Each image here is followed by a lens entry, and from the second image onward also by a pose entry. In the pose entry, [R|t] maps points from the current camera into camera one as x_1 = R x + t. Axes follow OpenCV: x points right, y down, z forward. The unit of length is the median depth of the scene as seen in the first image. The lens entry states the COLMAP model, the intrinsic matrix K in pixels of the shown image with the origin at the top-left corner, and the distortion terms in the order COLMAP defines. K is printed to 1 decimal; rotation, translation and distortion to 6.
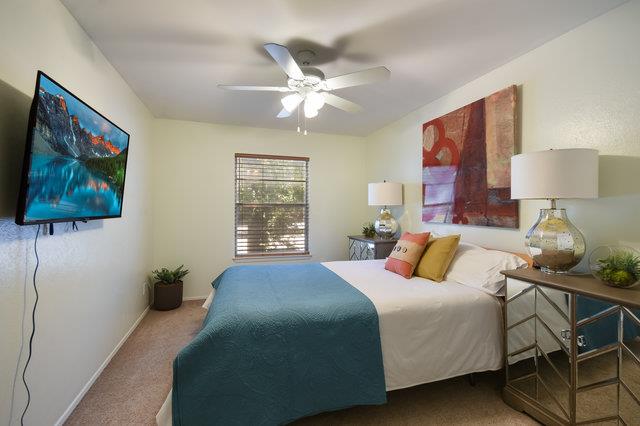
lens RADIAL K [[286.3, 0, 318.4], [0, 286.3, 212.4], [0, 0, 1]] dist [0.001443, -0.000962]
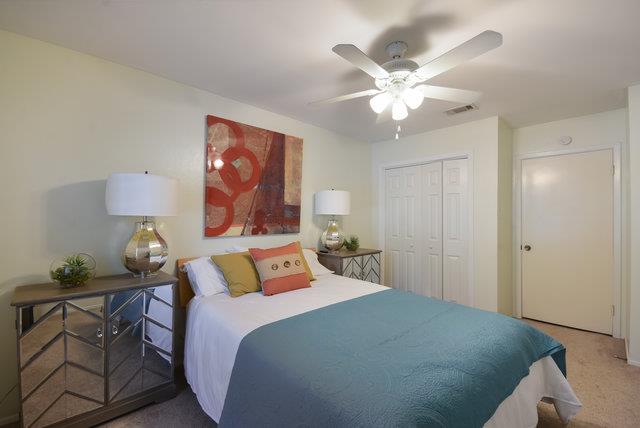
lens RADIAL K [[284.0, 0, 319.3], [0, 284.0, 213.6], [0, 0, 1]] dist [0.002132, -0.000402]
pose [[-0.425344, 0.003928, 0.905023, -0.609027], [0.004849, 0.999986, -0.002061, -0.037115], [-0.905019, 0.003512, -0.425358, 1.327992]]
